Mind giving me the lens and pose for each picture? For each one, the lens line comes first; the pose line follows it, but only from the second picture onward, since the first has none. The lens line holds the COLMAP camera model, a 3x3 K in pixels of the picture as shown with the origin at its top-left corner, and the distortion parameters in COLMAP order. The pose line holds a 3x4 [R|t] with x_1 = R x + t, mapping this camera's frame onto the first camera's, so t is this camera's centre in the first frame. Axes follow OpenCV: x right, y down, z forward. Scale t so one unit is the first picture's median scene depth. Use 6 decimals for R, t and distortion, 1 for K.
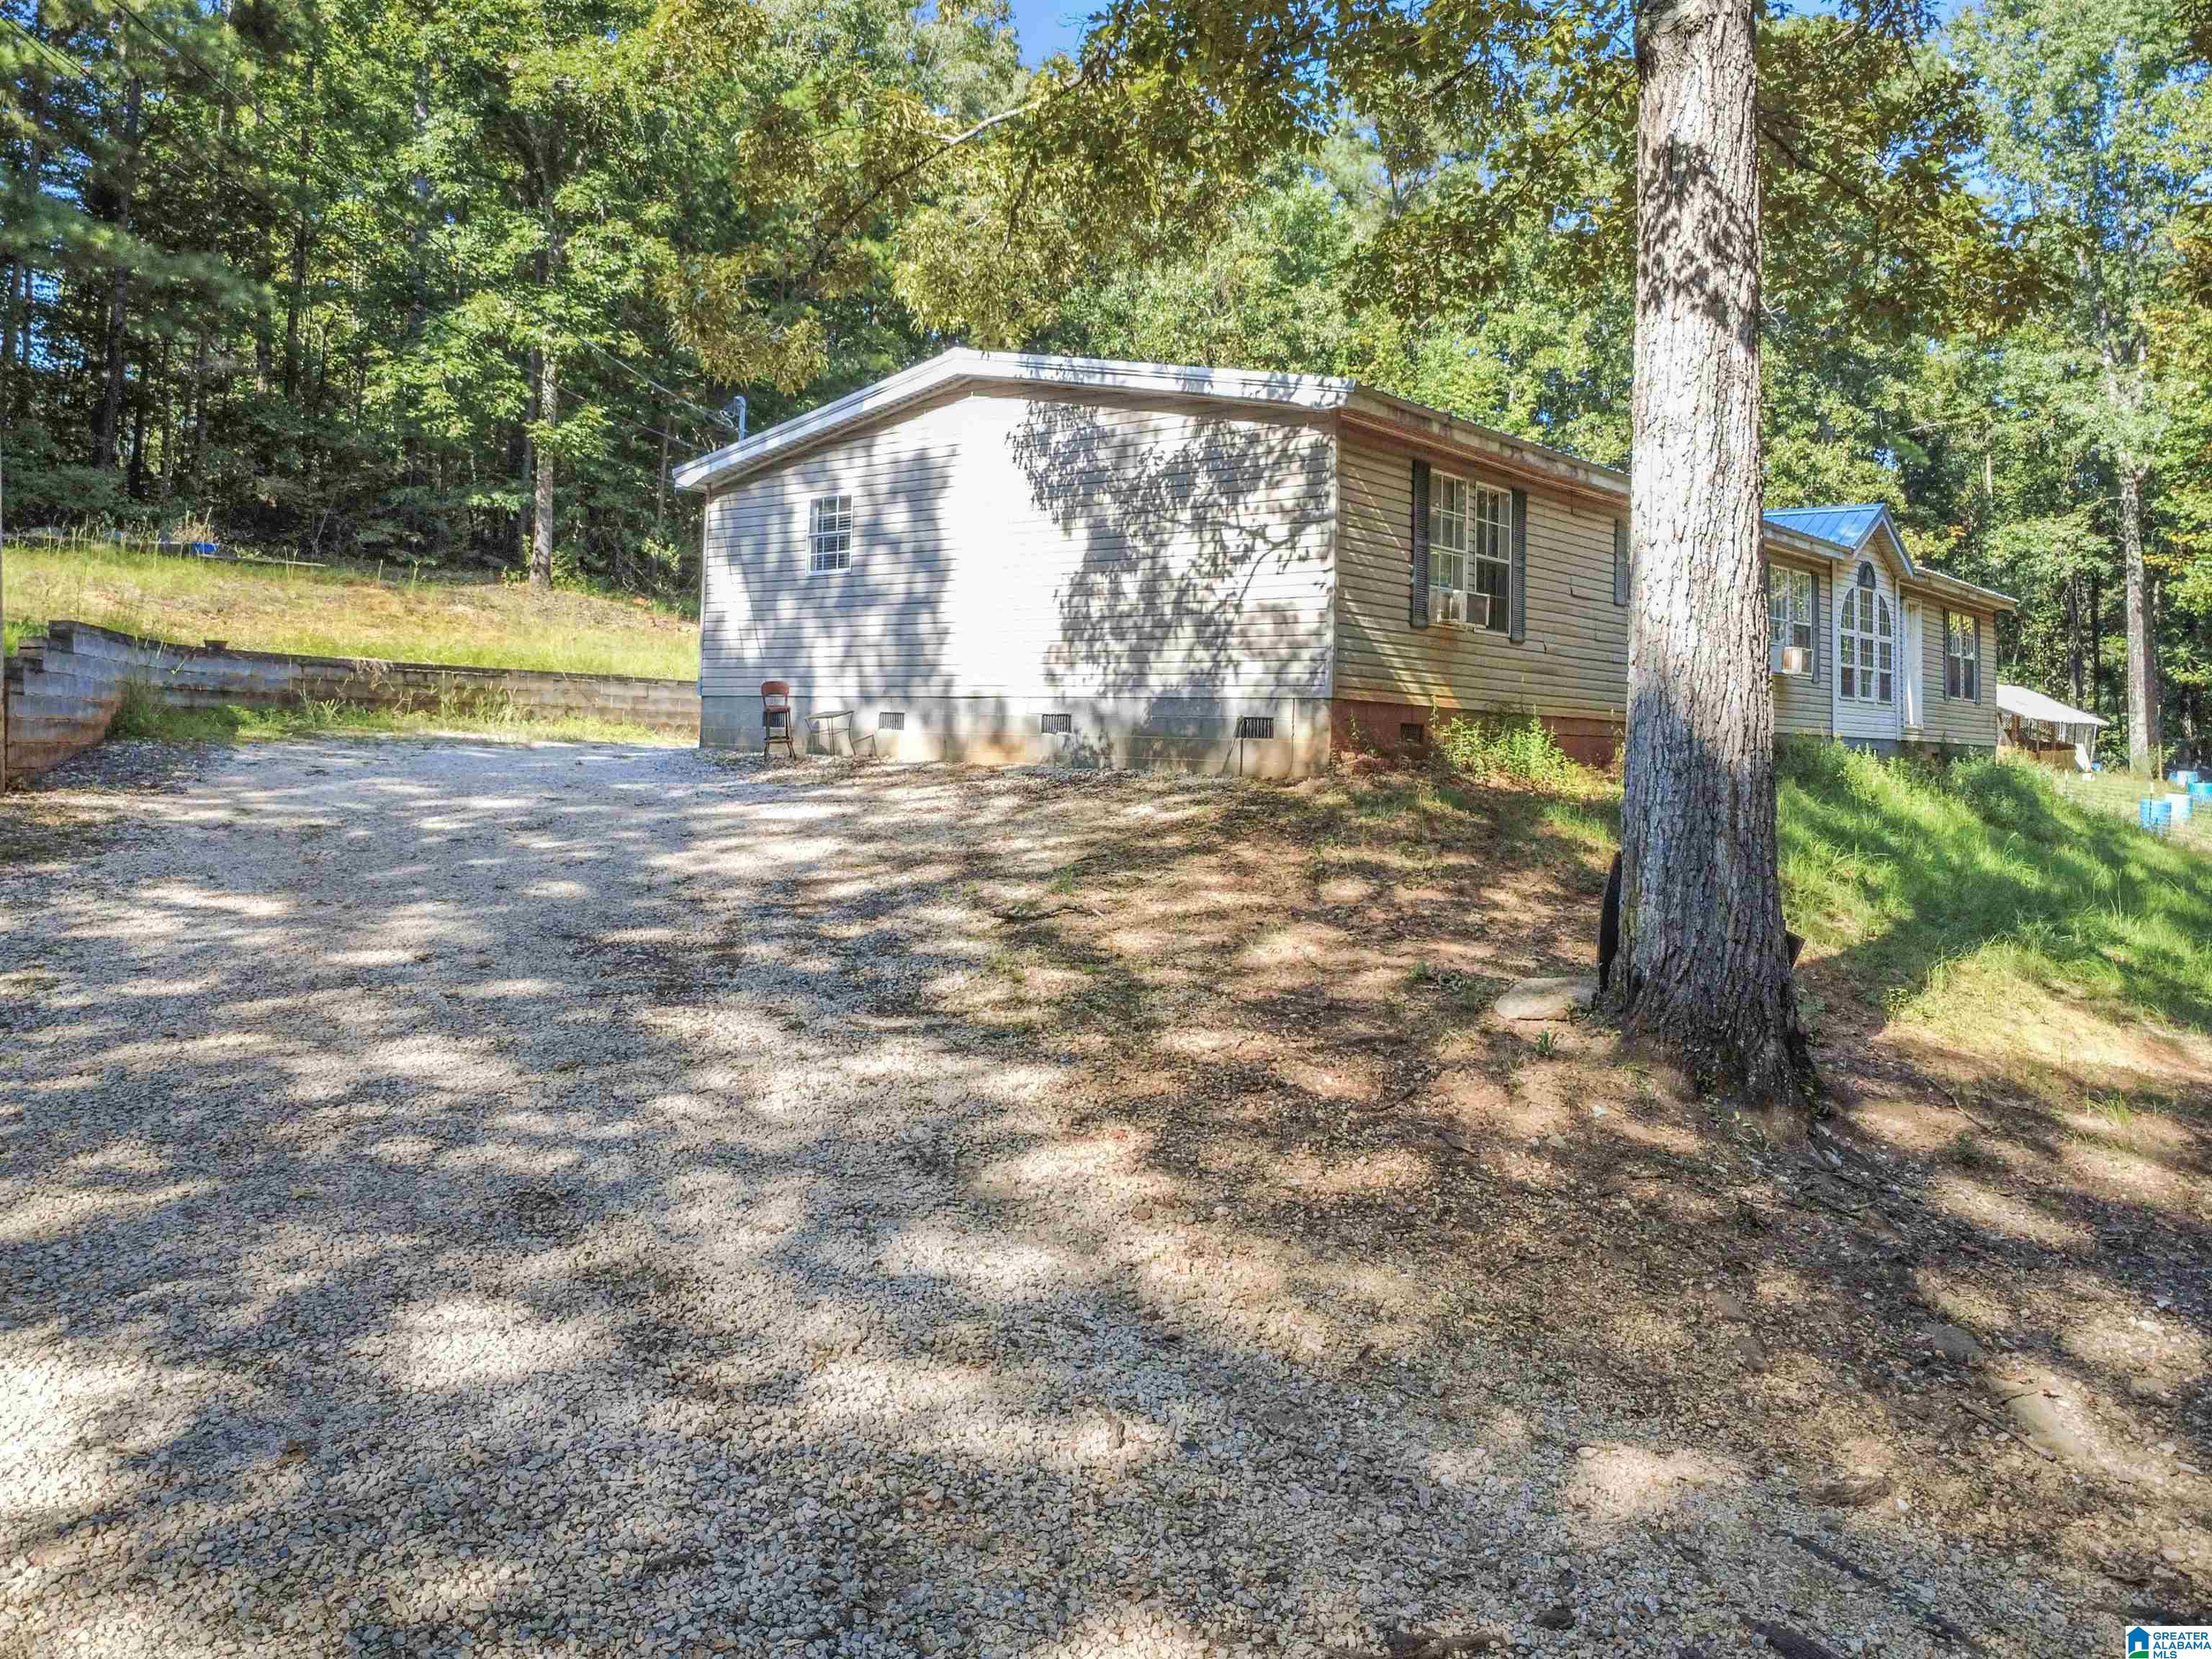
lens RADIAL K [[1533.5, 0, 1106.0], [0, 1533.5, 829.5], [0, 0, 1]] dist [0.005593, 0.001799]
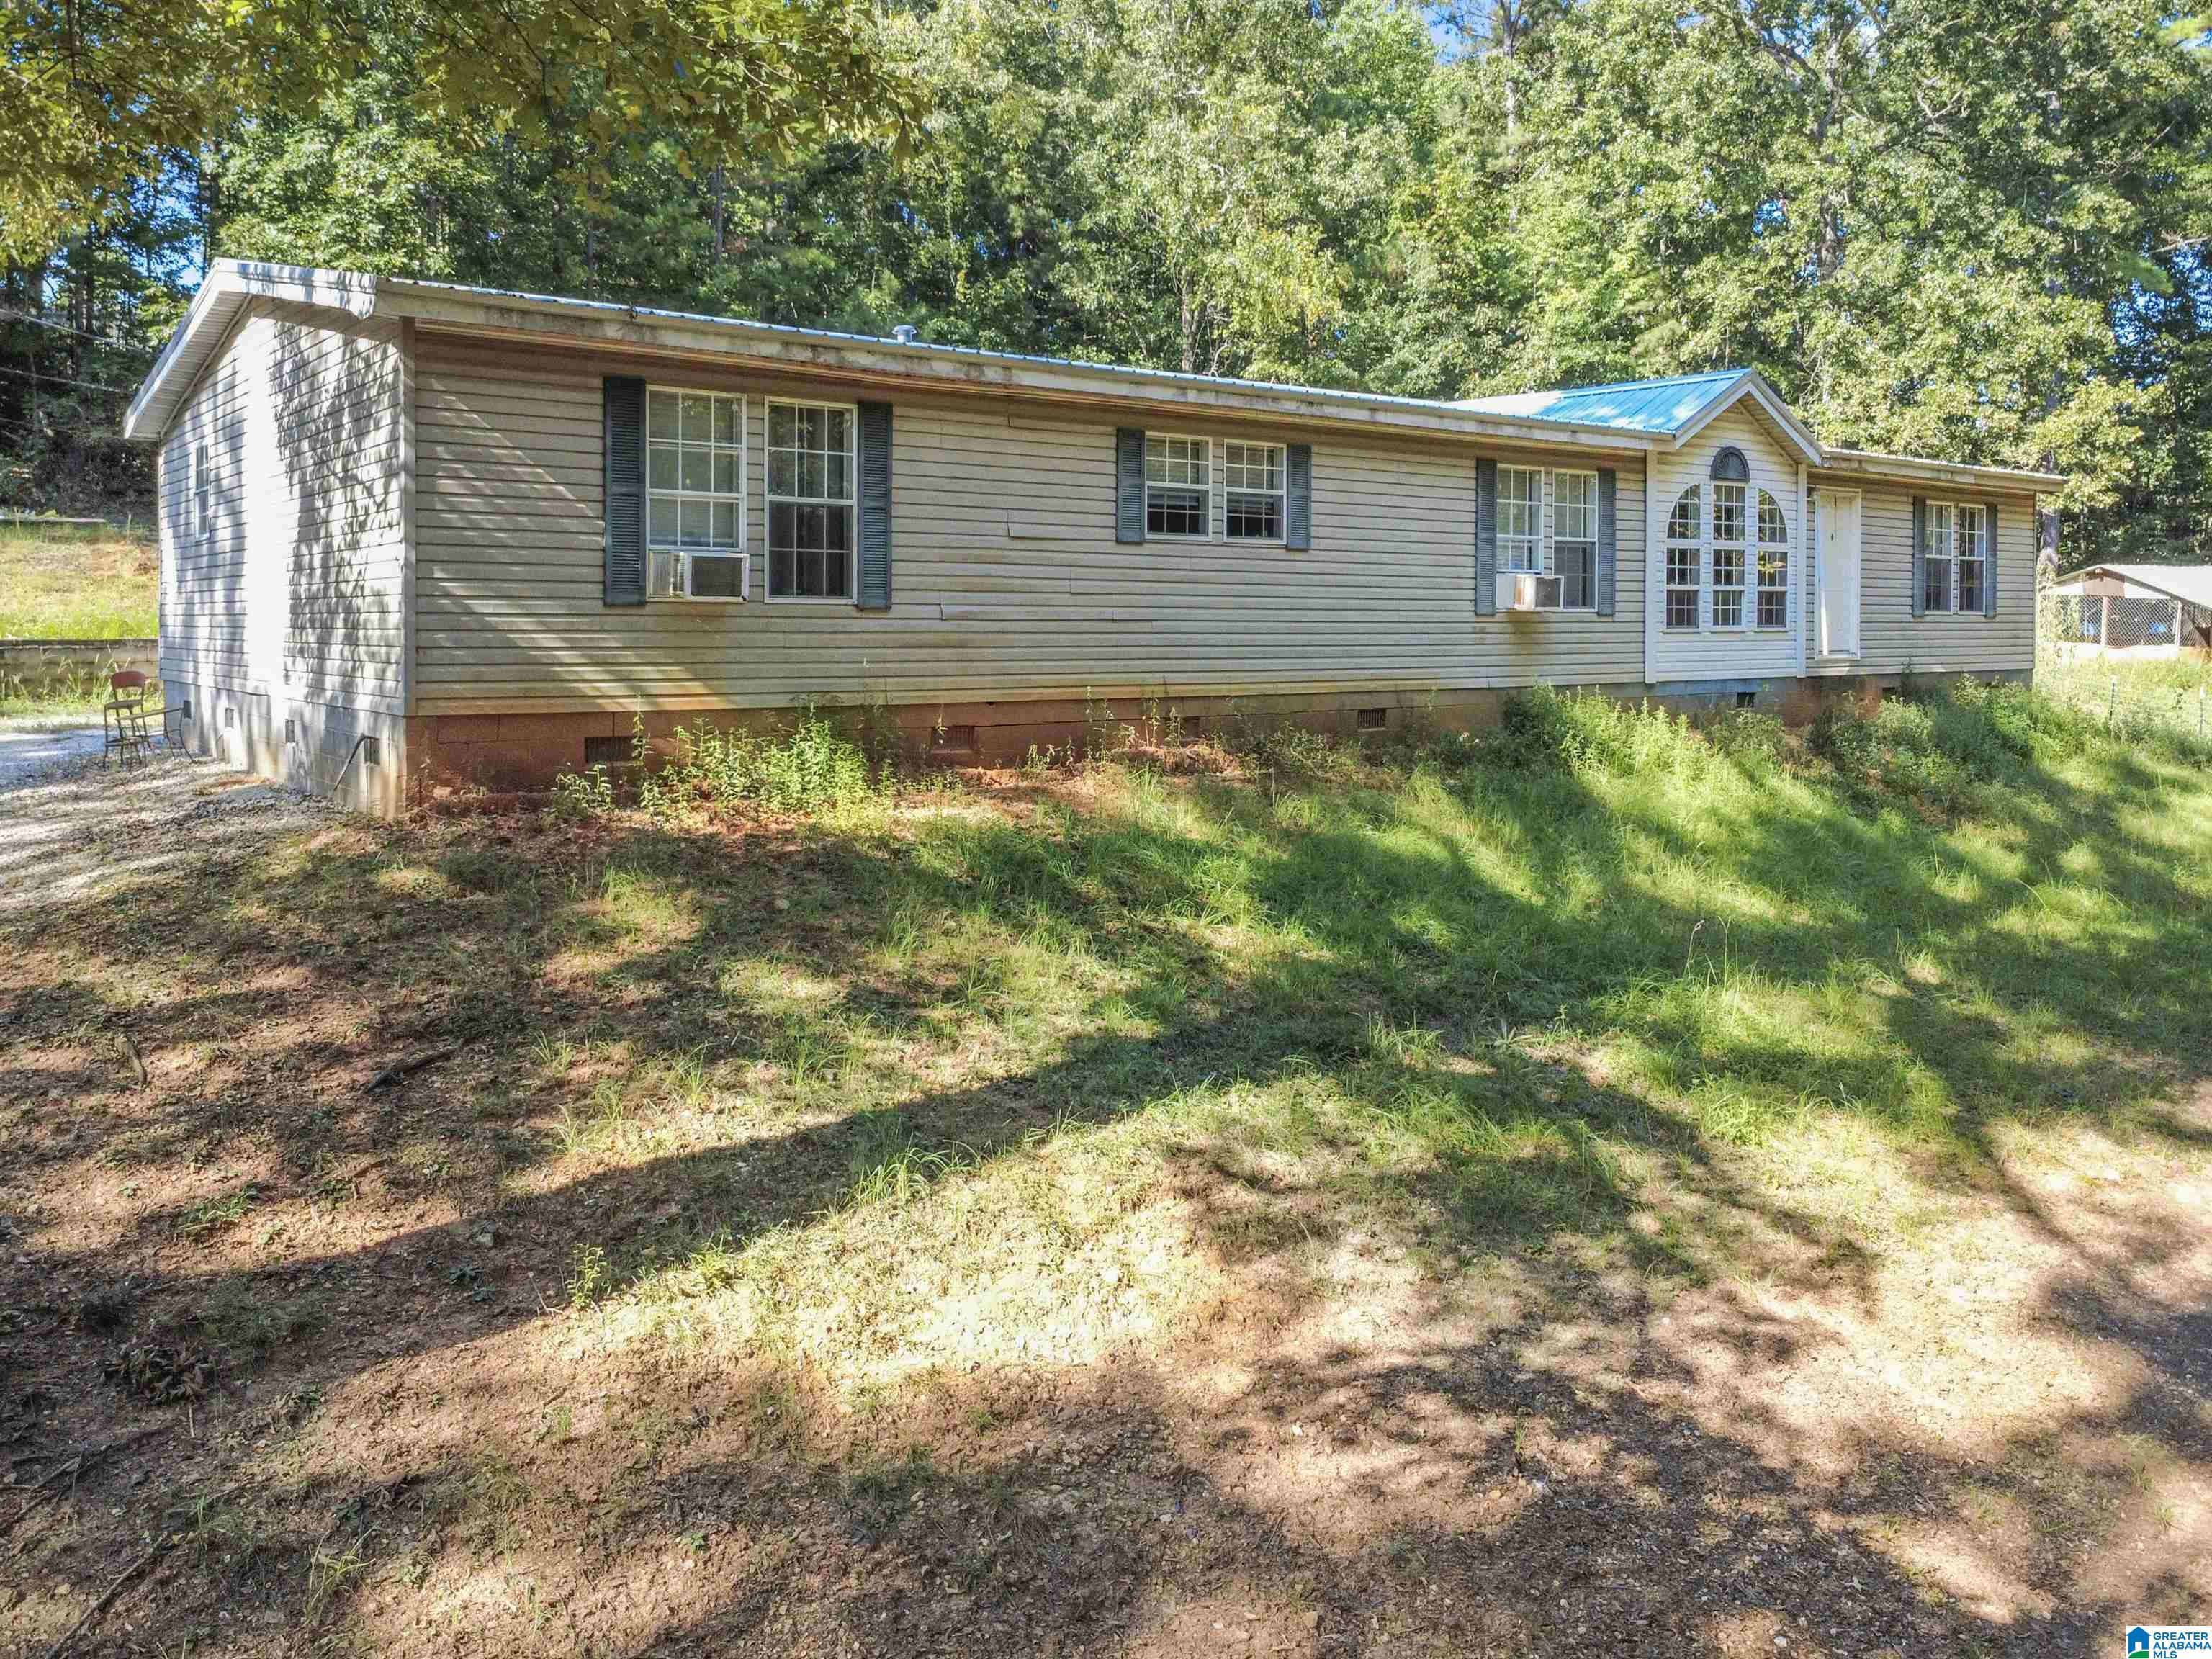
lens RADIAL K [[1563.0, 0, 1106.0], [0, 1563.0, 829.5], [0, 0, 1]] dist [0.002036, 0.002070]
pose [[0.984273, -0.004455, -0.176597, 0.510141], [0.016108, 0.997781, 0.064608, -0.061732], [0.175917, -0.066437, 0.982161, 0.260289]]
